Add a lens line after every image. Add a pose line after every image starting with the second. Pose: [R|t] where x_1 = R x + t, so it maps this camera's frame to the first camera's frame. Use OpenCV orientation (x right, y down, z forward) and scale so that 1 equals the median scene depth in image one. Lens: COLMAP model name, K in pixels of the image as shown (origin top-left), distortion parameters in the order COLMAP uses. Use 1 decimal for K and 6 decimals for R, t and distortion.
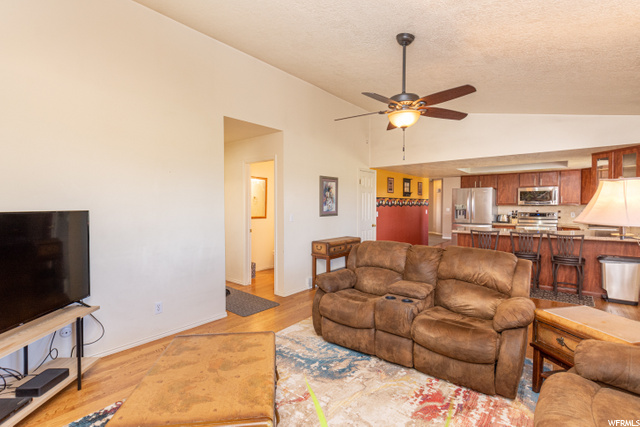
lens RADIAL K [[295.1, 0, 321.0], [0, 295.1, 214.4], [0, 0, 1]] dist [-0.002373, 0.000424]
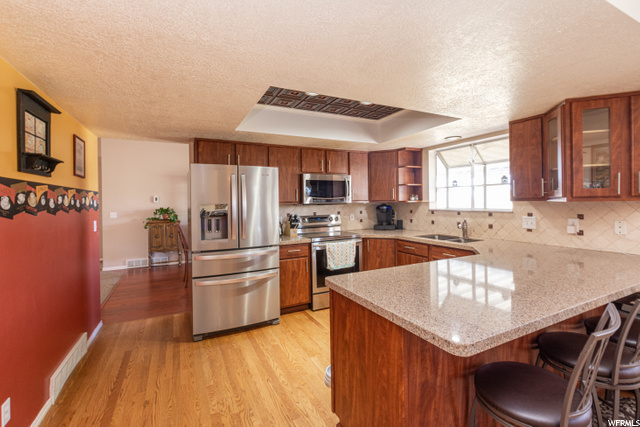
lens RADIAL K [[295.1, 0, 331.5], [0, 295.1, 202.3], [0, 0, 1]] dist [-0.002373, 0.000424]
pose [[0.389485, -0.002862, 0.921028, 0.168729], [0.044757, 0.998873, -0.015823, -0.022999], [-0.919945, 0.047385, 0.389174, 0.716478]]
